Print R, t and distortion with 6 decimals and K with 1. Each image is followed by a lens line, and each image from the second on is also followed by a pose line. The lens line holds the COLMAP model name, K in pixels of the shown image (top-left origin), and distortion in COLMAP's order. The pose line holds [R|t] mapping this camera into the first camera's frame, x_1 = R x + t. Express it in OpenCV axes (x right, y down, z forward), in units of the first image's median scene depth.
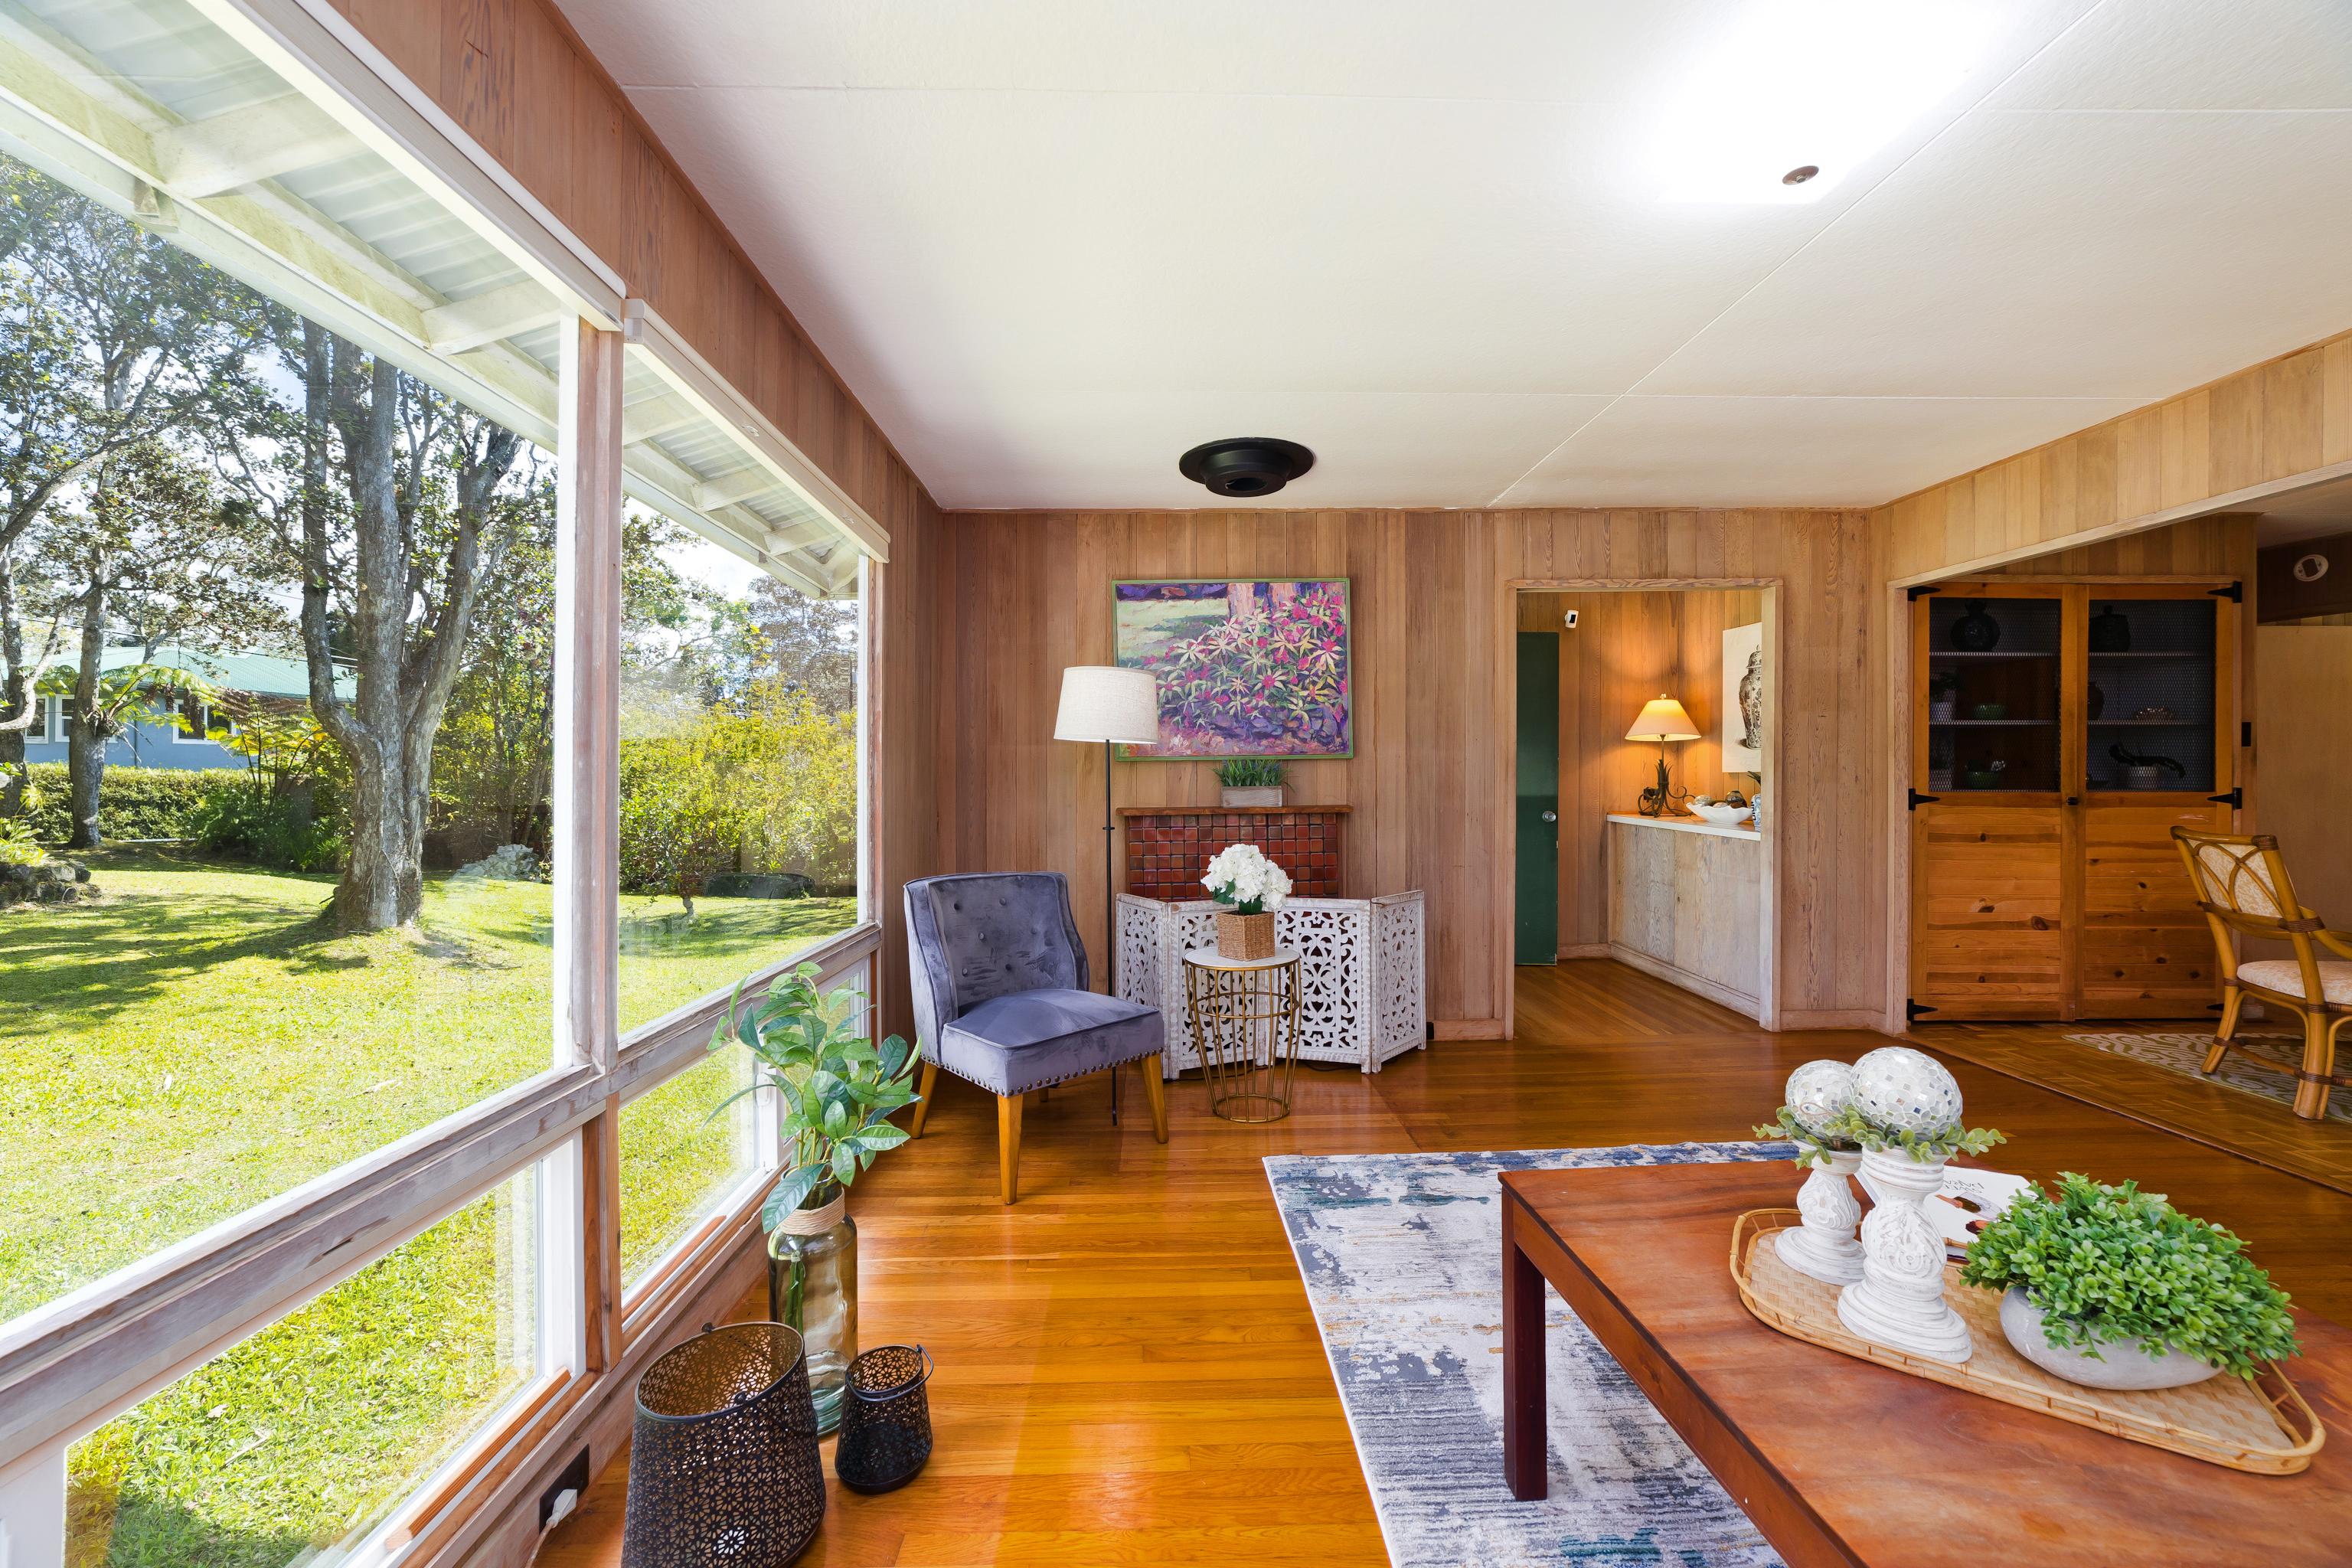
lens RADIAL K [[896.1, 0, 1171.9], [0, 896.1, 780.0], [0, 0, 1]] dist [-0.014005, 0.006098]
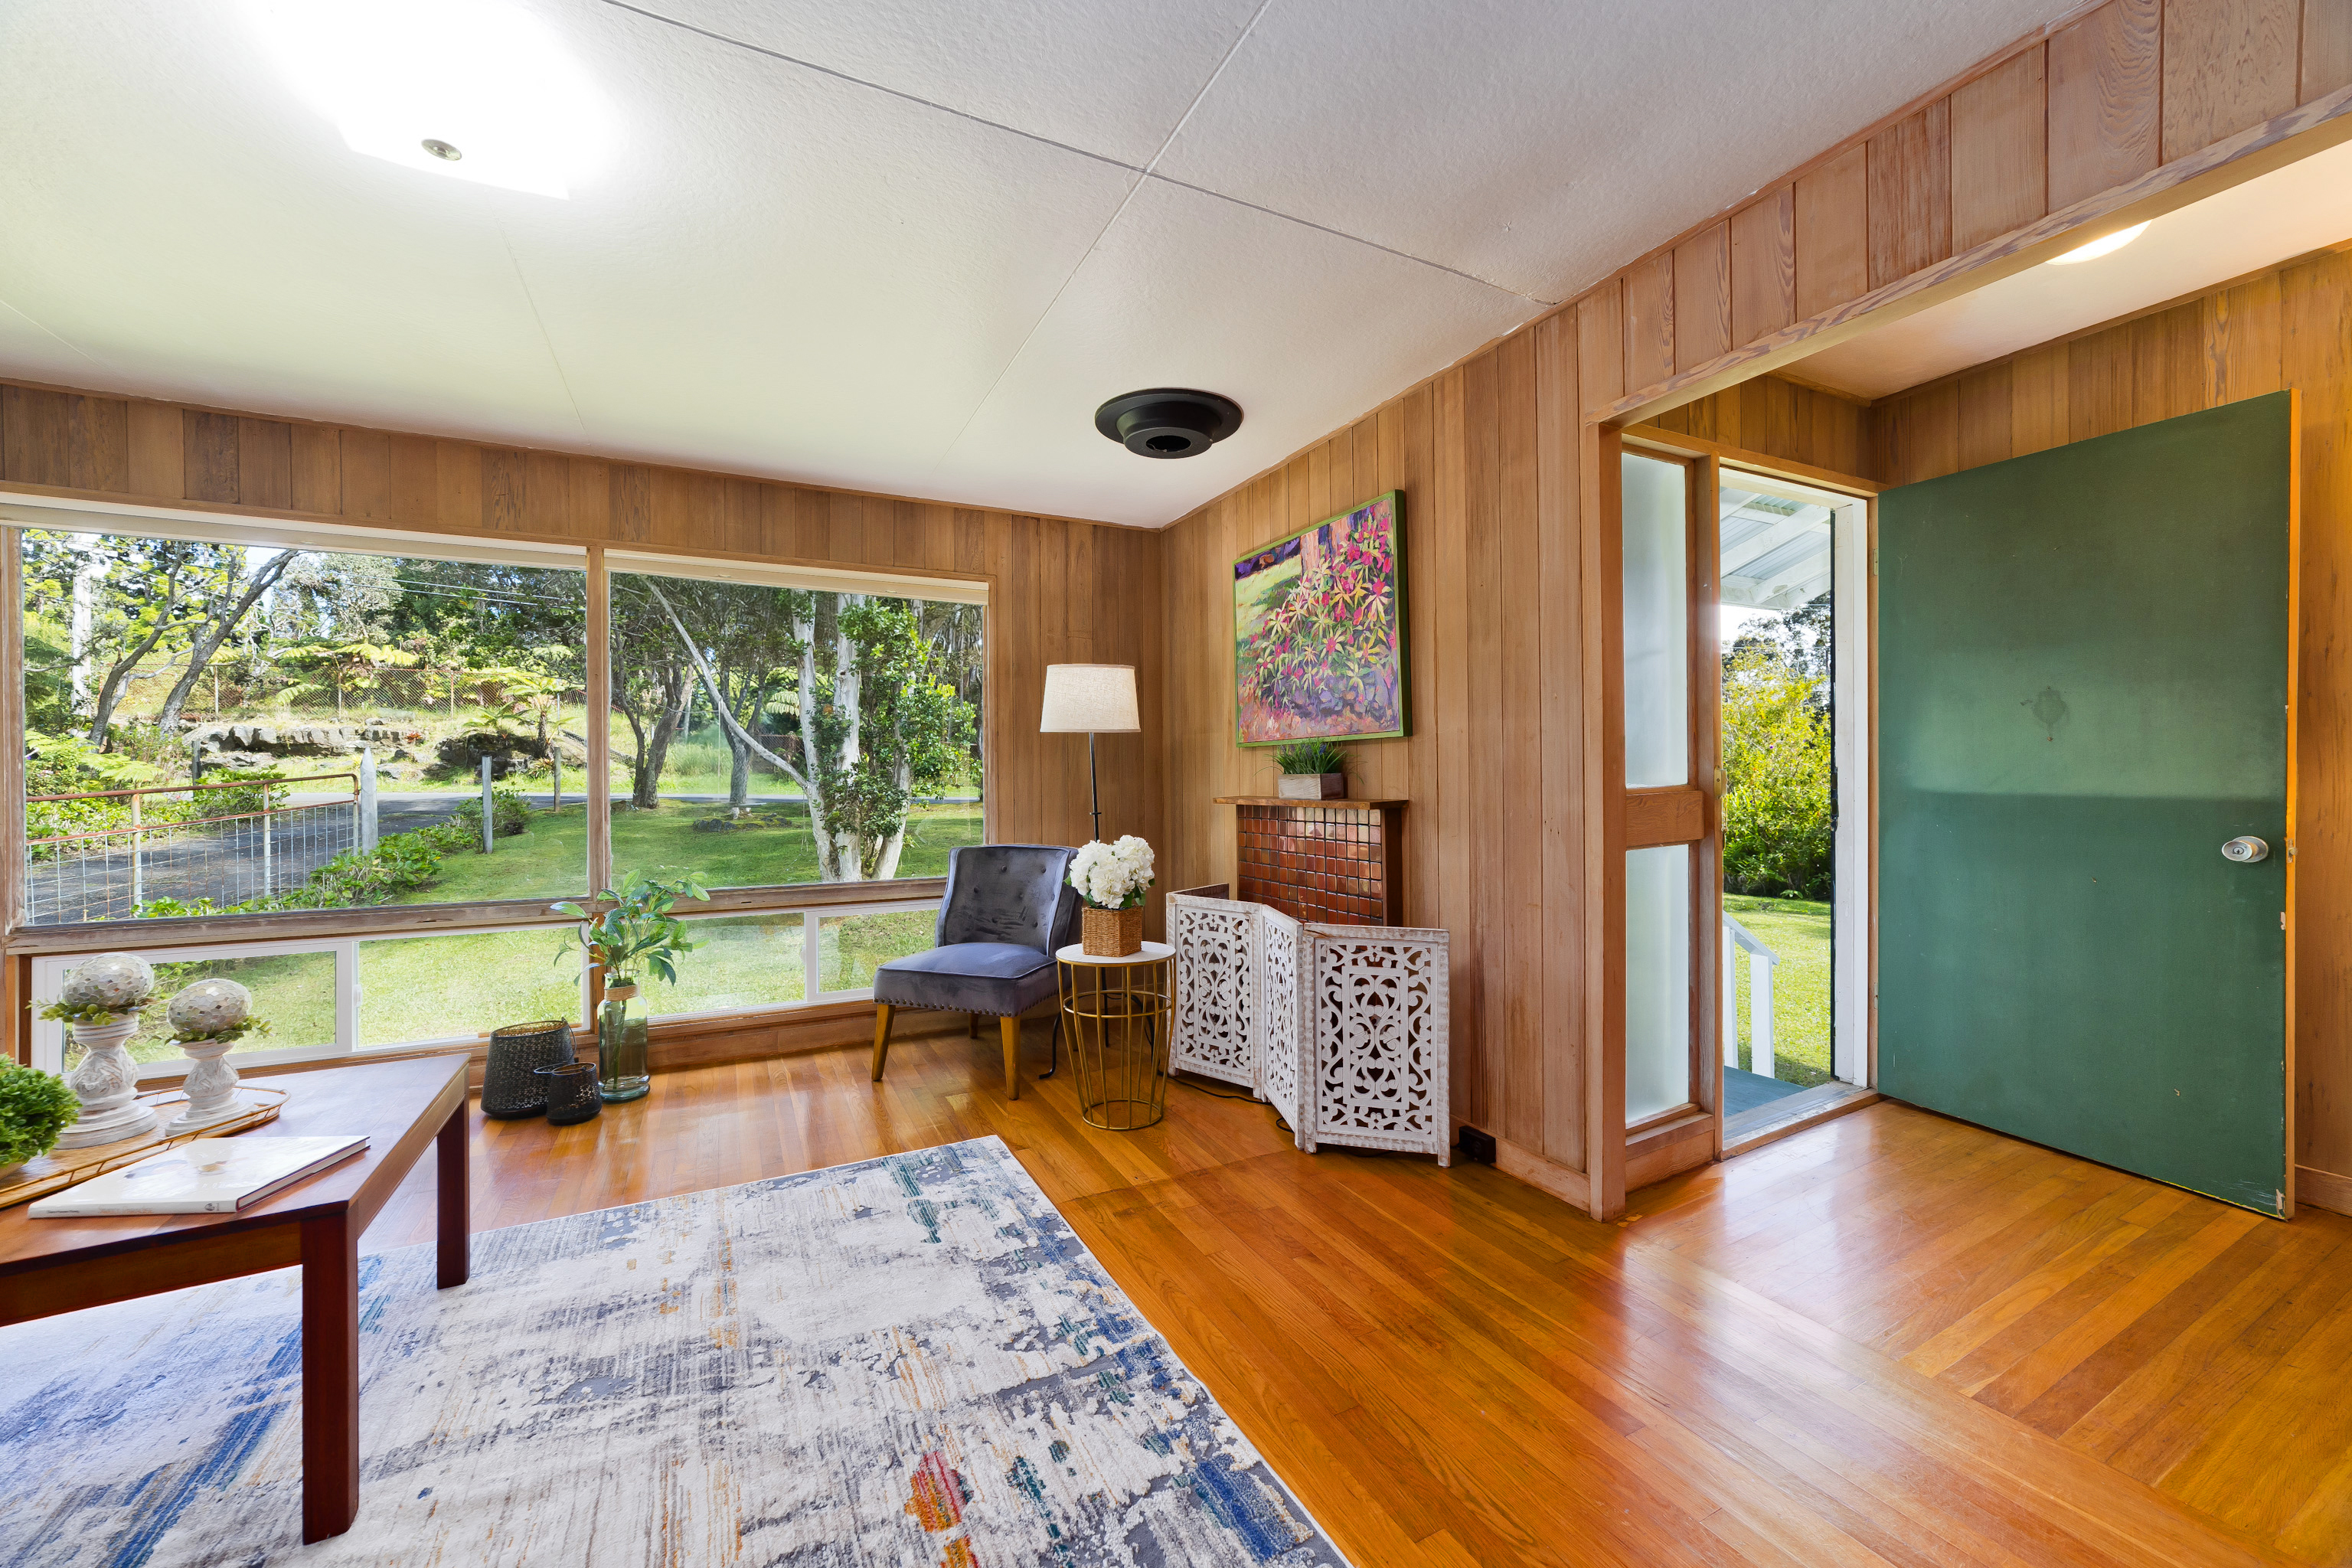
lens RADIAL K [[896.1, 0, 1183.5], [0, 896.1, 776.1], [0, 0, 1]] dist [-0.014005, 0.006098]
pose [[0.432129, 0.007865, -0.901777, 0.784604], [0.008299, 0.999885, 0.012698, -0.002572], [0.901773, -0.012971, 0.432014, 0.526391]]
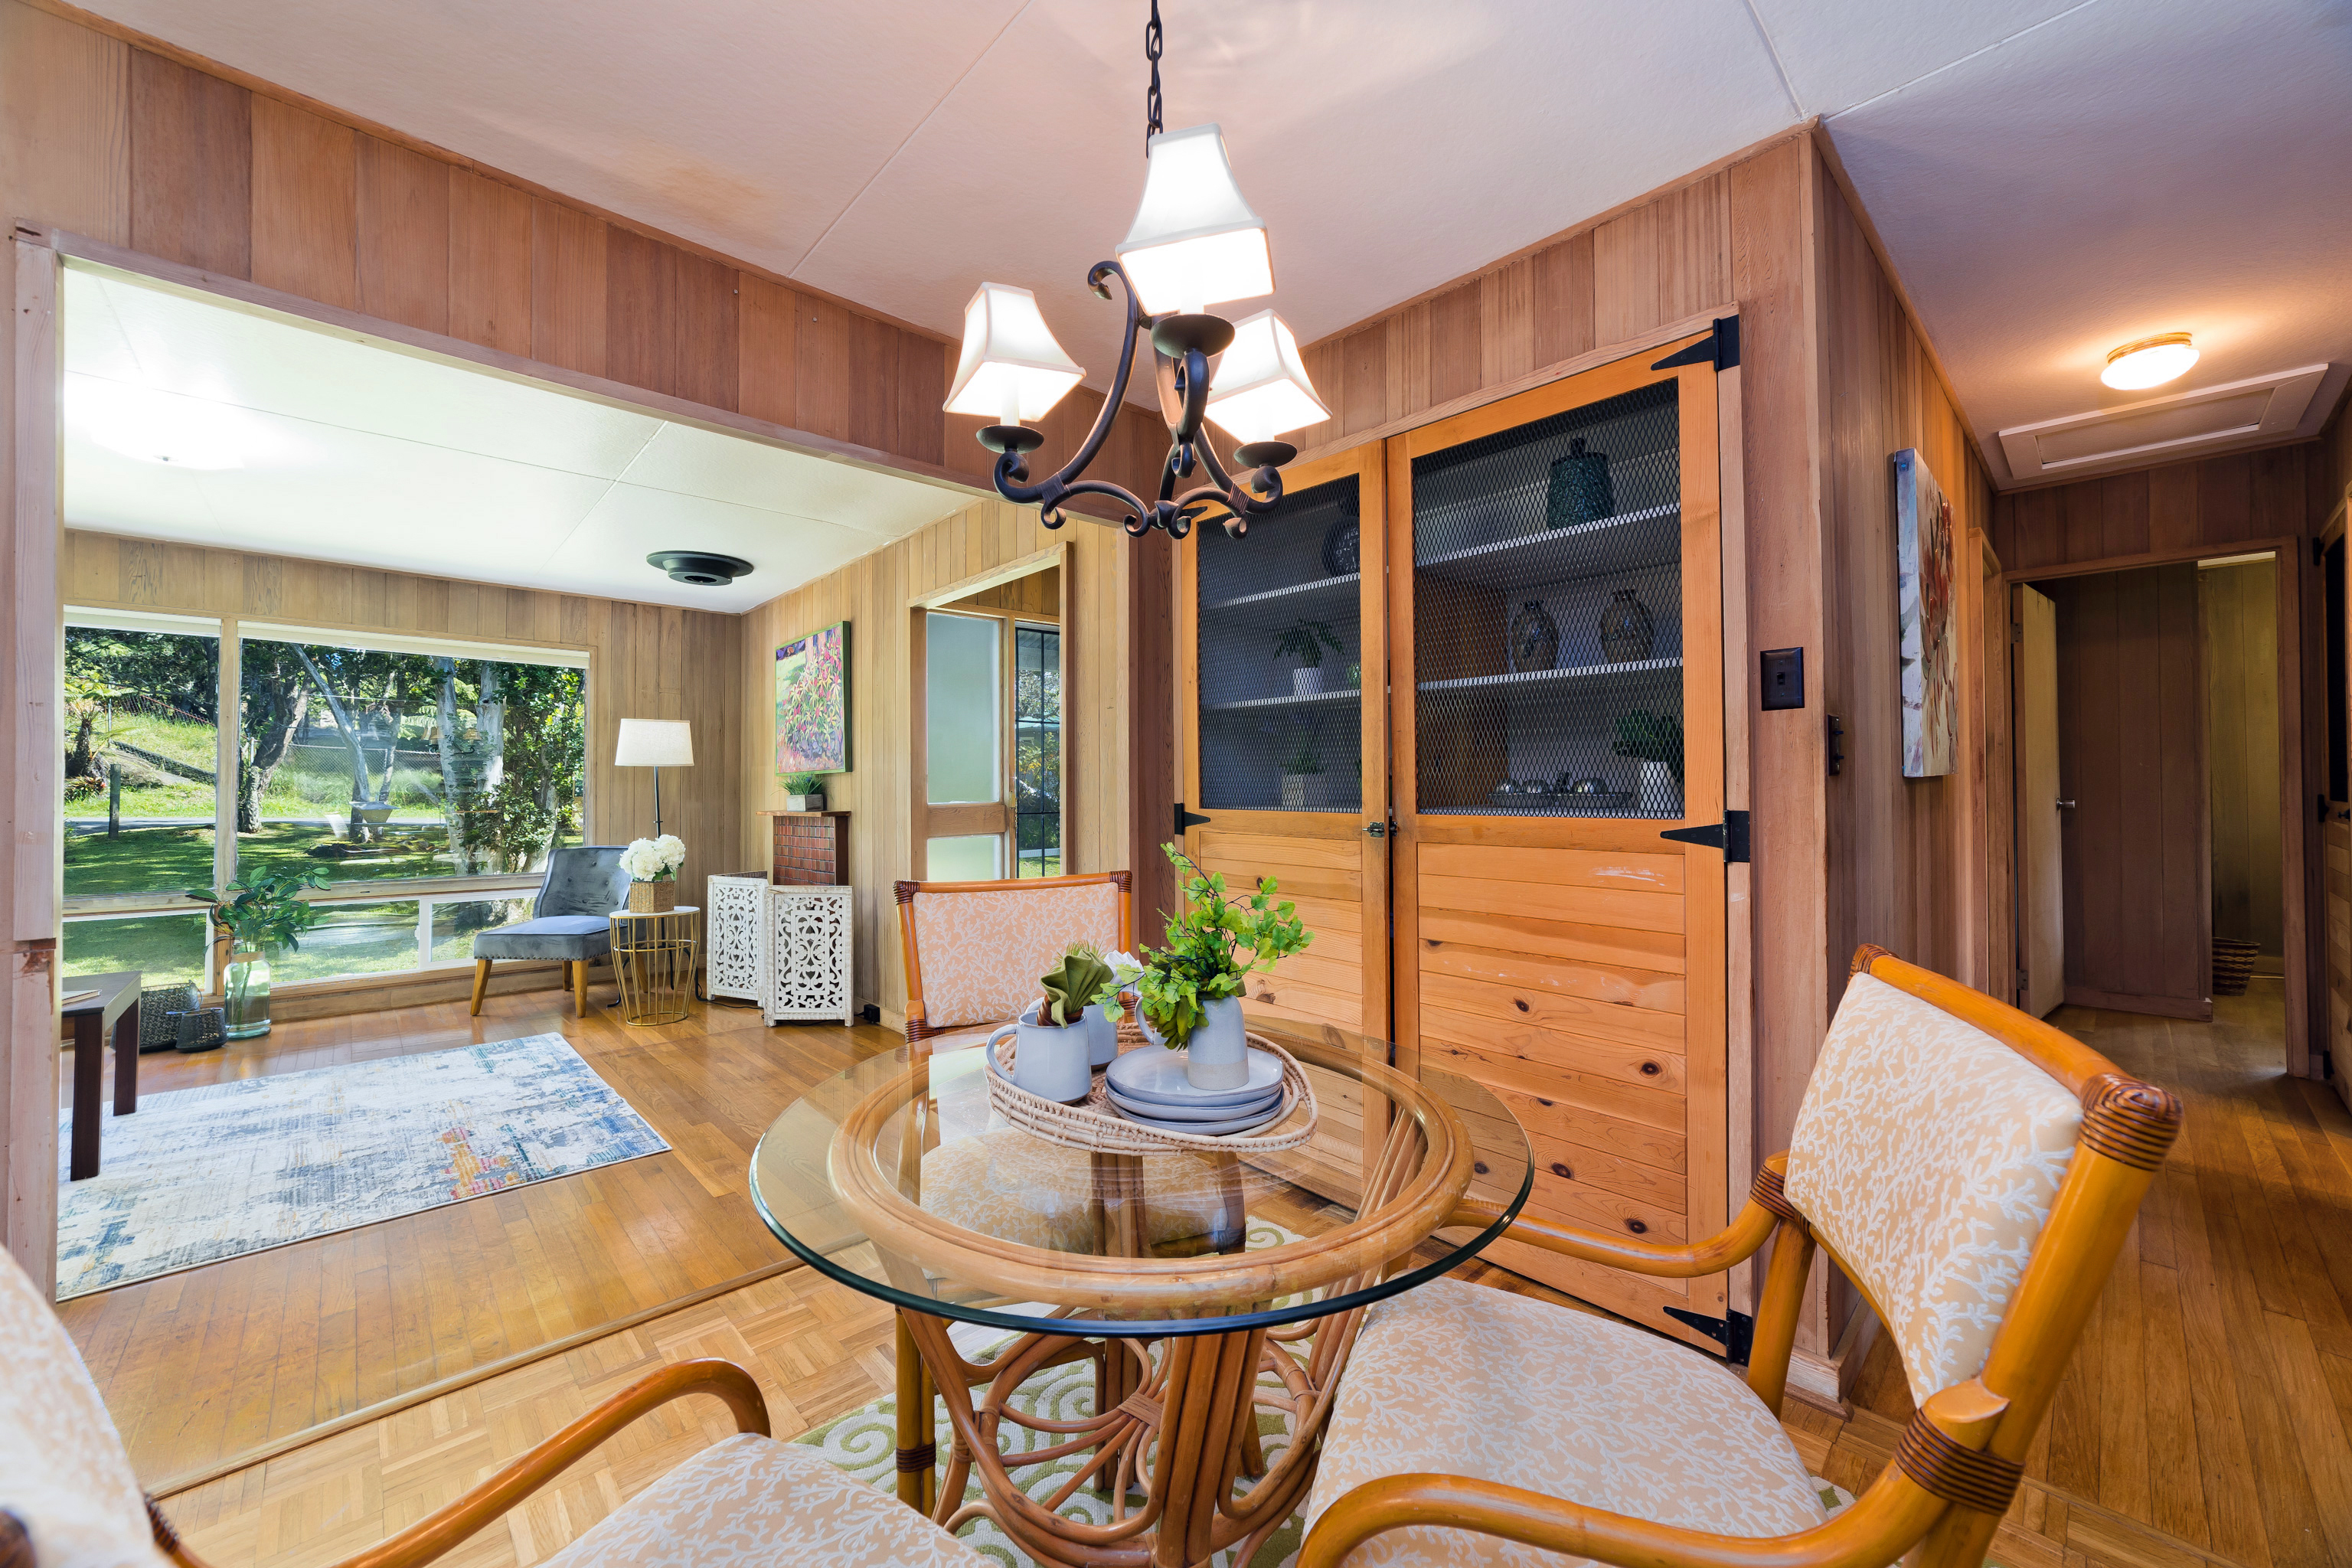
lens RADIAL K [[896.1, 0, 1177.6], [0, 896.1, 778.3], [0, 0, 1]] dist [-0.014005, 0.006098]
pose [[0.658593, -0.009094, -0.752445, 1.393460], [0.002991, 0.999951, -0.009468, -0.003313], [0.752494, 0.003985, 0.658587, 0.550830]]
